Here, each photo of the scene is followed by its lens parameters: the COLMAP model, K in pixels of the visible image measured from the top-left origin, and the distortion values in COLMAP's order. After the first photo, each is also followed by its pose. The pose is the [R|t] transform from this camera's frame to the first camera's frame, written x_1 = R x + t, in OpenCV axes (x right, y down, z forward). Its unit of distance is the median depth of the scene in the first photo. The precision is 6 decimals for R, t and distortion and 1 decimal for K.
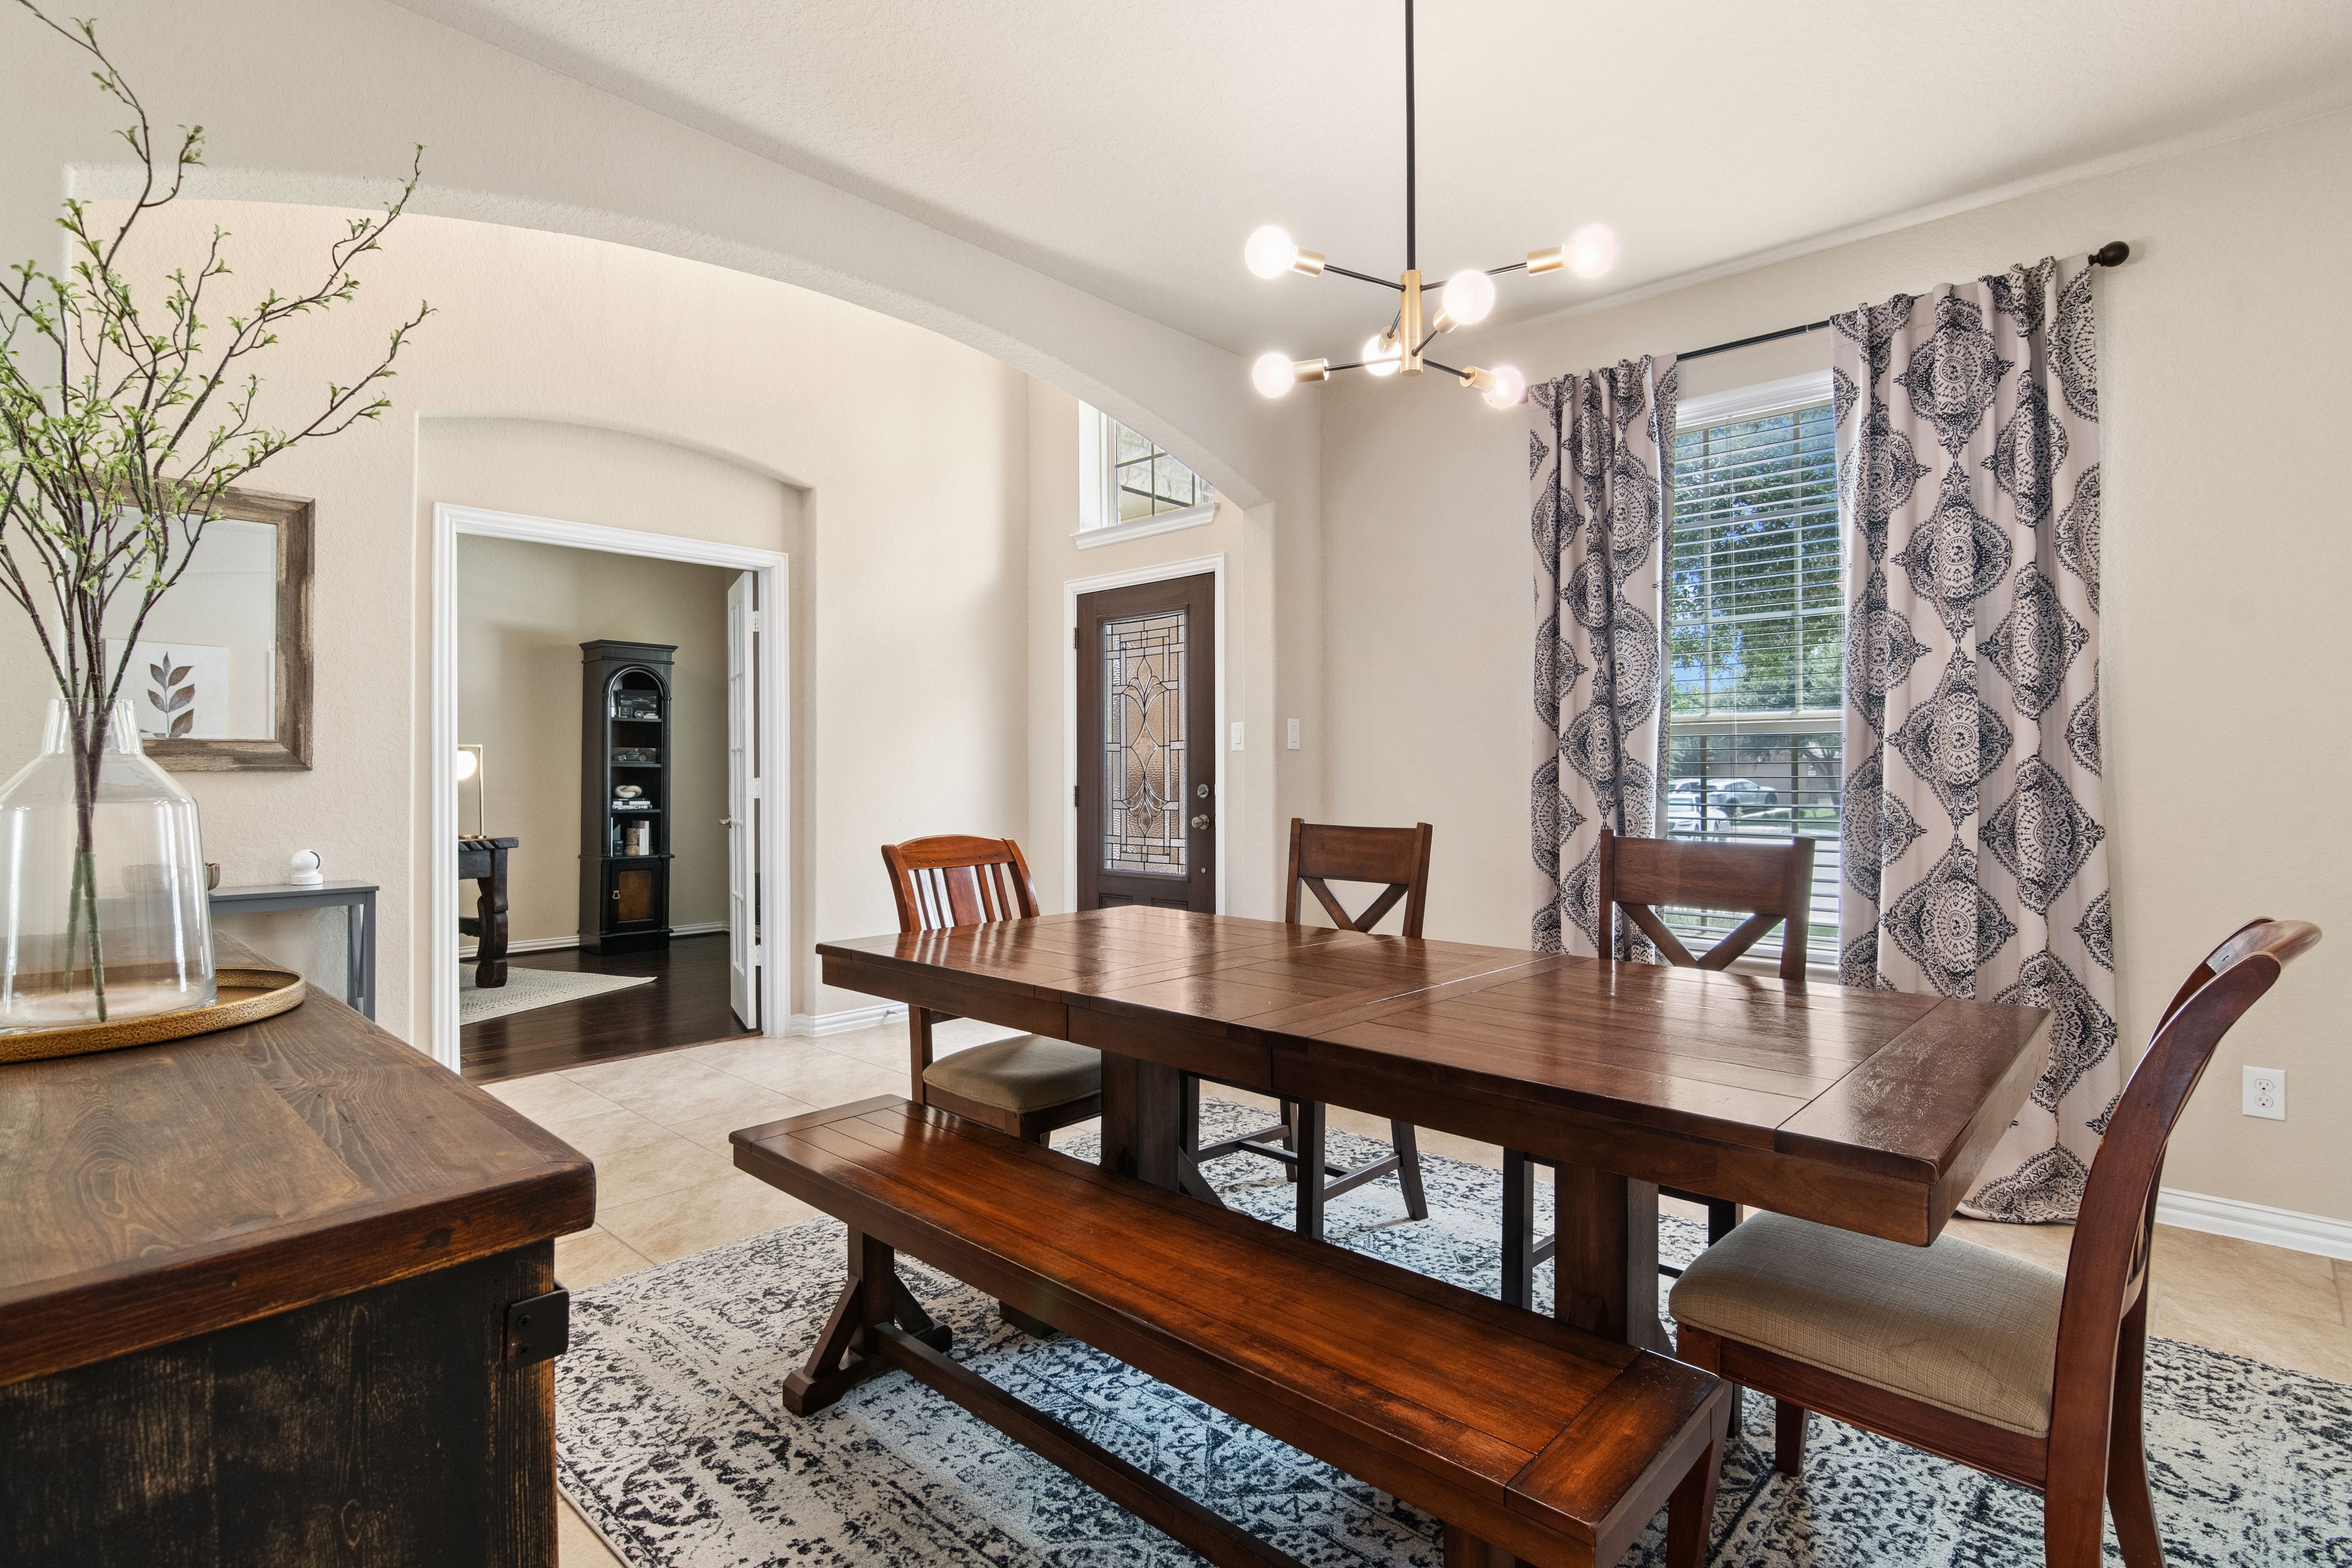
lens RADIAL K [[1138.0, 0, 1177.9], [0, 1138.0, 775.5], [0, 0, 1]] dist [-0.004420, -0.005000]
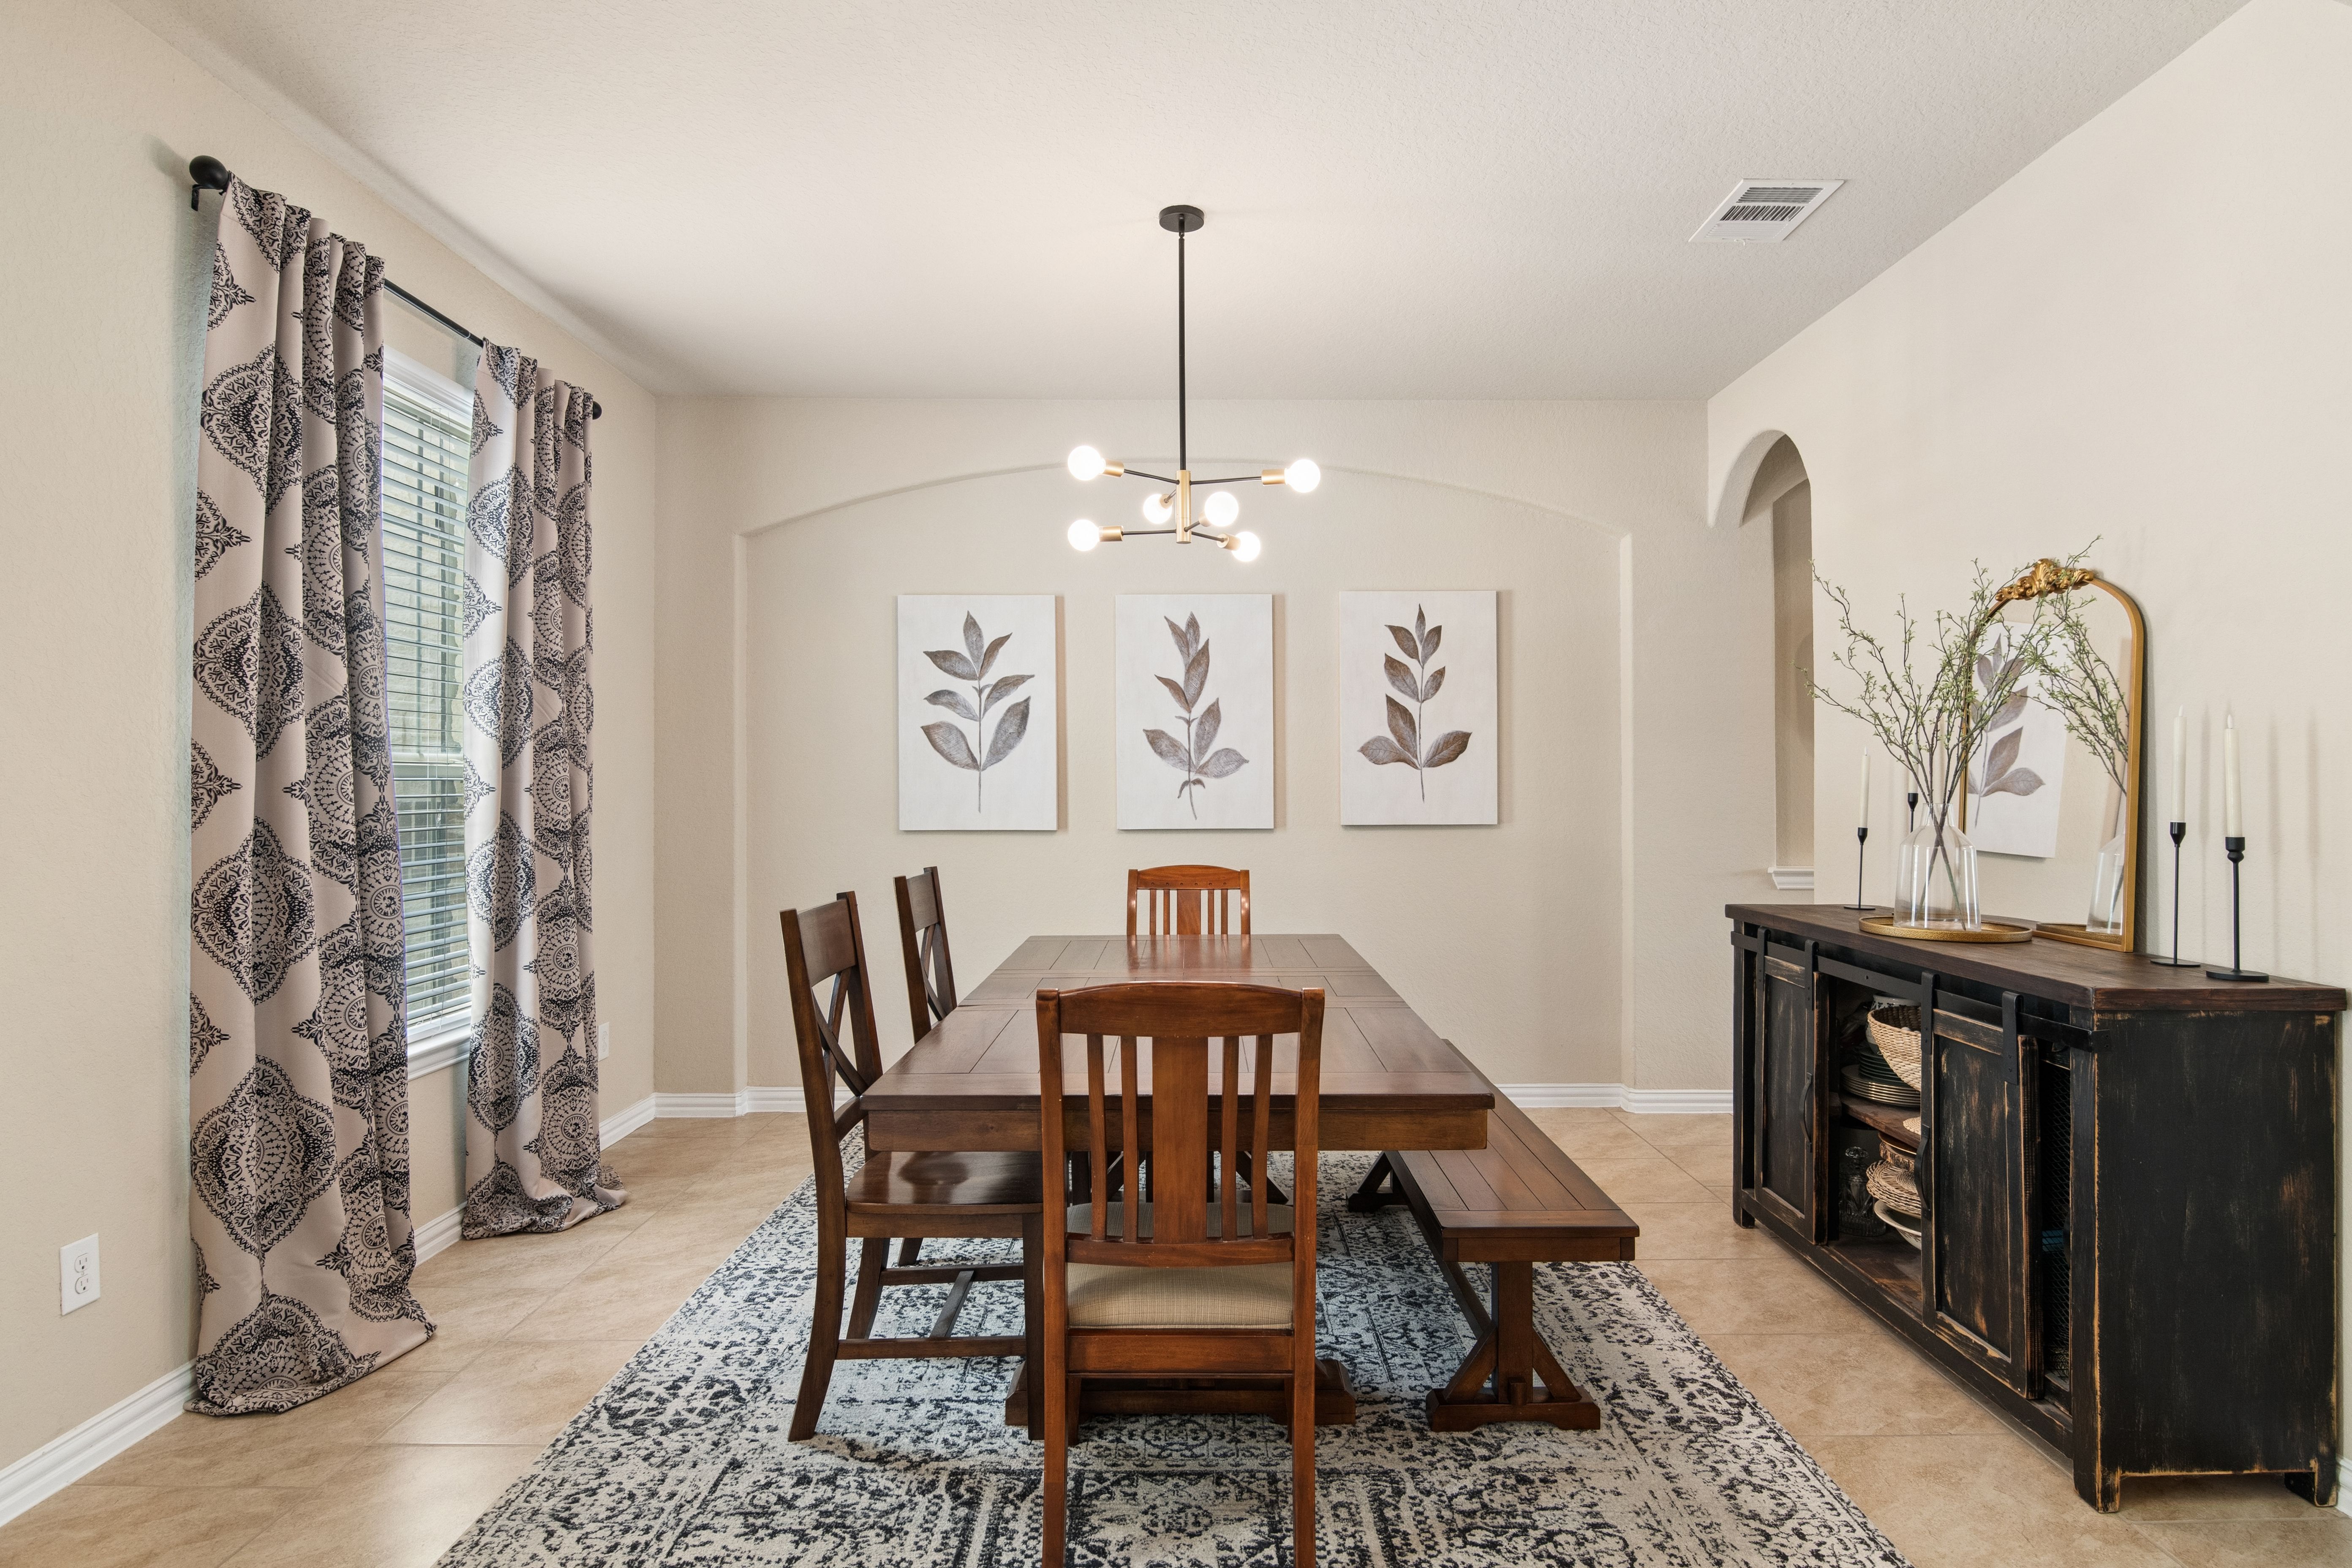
lens RADIAL K [[1299.5, 0, 1176.0], [0, 1299.5, 784.0], [0, 0, 1]] dist [0.001080, -0.000567]
pose [[-0.680411, -0.002415, 0.732827, -1.041433], [-0.000362, 0.999996, 0.002959, -0.068942], [-0.732831, 0.001748, -0.680409, 2.273014]]
